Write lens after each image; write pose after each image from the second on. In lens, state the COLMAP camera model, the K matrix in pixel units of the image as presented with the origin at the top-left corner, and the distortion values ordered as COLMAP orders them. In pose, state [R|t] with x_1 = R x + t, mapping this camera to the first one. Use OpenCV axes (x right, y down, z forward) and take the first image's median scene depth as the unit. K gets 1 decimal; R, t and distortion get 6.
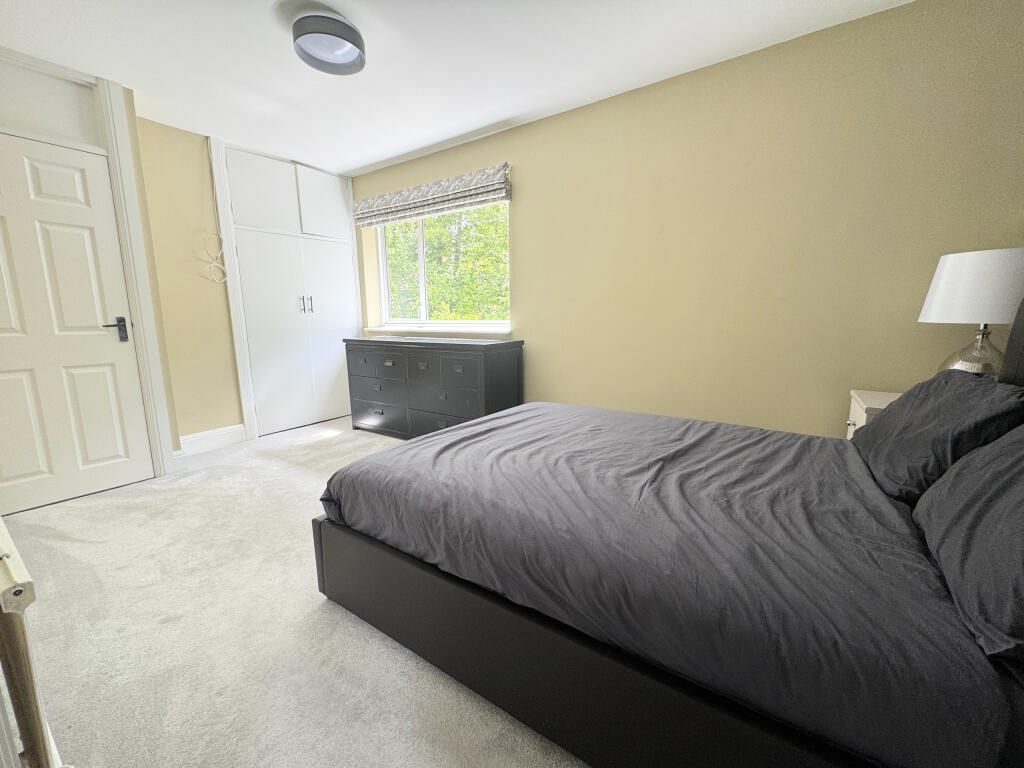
lens RADIAL K [[408.6, 0, 512.0], [0, 408.6, 384.0], [0, 0, 1]] dist [-0.000231, -0.000061]
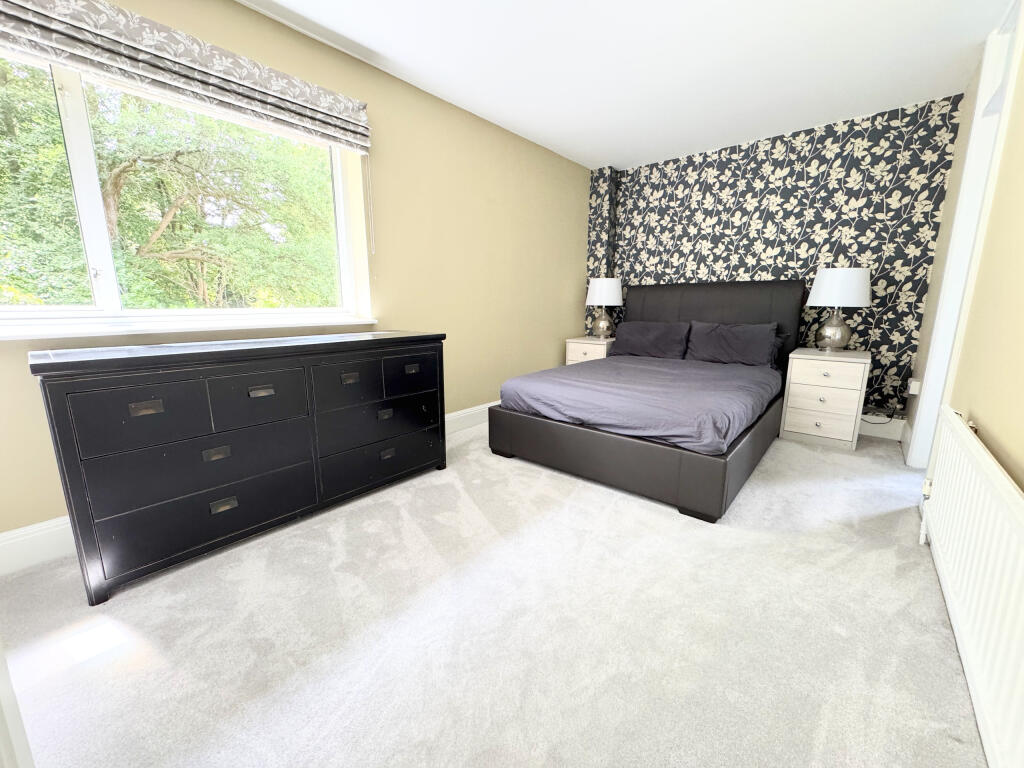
lens RADIAL K [[408.6, 0, 512.0], [0, 408.6, 384.0], [0, 0, 1]] dist [-0.000231, -0.000061]
pose [[0.110363, -0.189774, 0.975605, -0.806319], [0.160496, 0.972122, 0.170941, -0.102868], [-0.980847, 0.137715, 0.137744, 0.655740]]
